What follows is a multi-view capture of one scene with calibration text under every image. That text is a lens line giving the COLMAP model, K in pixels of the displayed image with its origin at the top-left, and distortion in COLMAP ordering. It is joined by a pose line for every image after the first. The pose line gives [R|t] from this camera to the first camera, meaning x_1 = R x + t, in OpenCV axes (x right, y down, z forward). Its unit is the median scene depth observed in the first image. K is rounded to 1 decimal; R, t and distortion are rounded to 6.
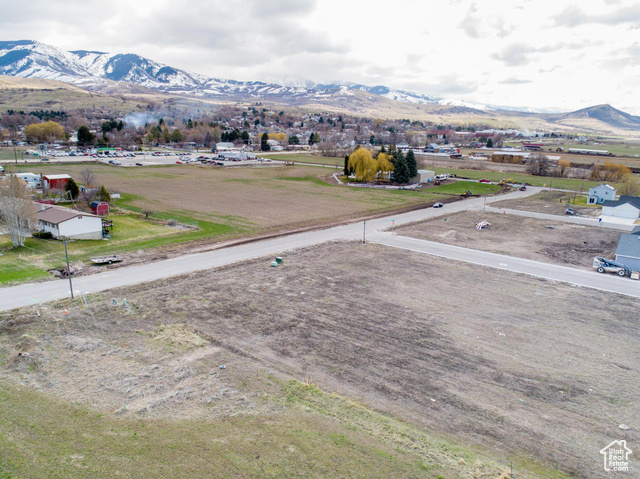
lens RADIAL K [[480.8, 0, 321.3], [0, 480.8, 242.4], [0, 0, 1]] dist [-0.018646, 0.004376]
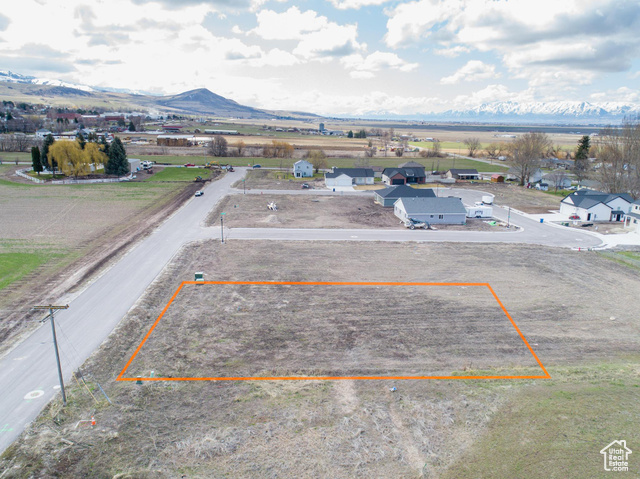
lens RADIAL K [[480.8, 0, 321.3], [0, 480.8, 242.4], [0, 0, 1]] dist [-0.018646, 0.004376]
pose [[0.726562, -0.180024, 0.663098, -0.570929], [0.156871, 0.983039, 0.094999, -0.080163], [-0.668954, 0.034998, 0.742480, 0.274614]]
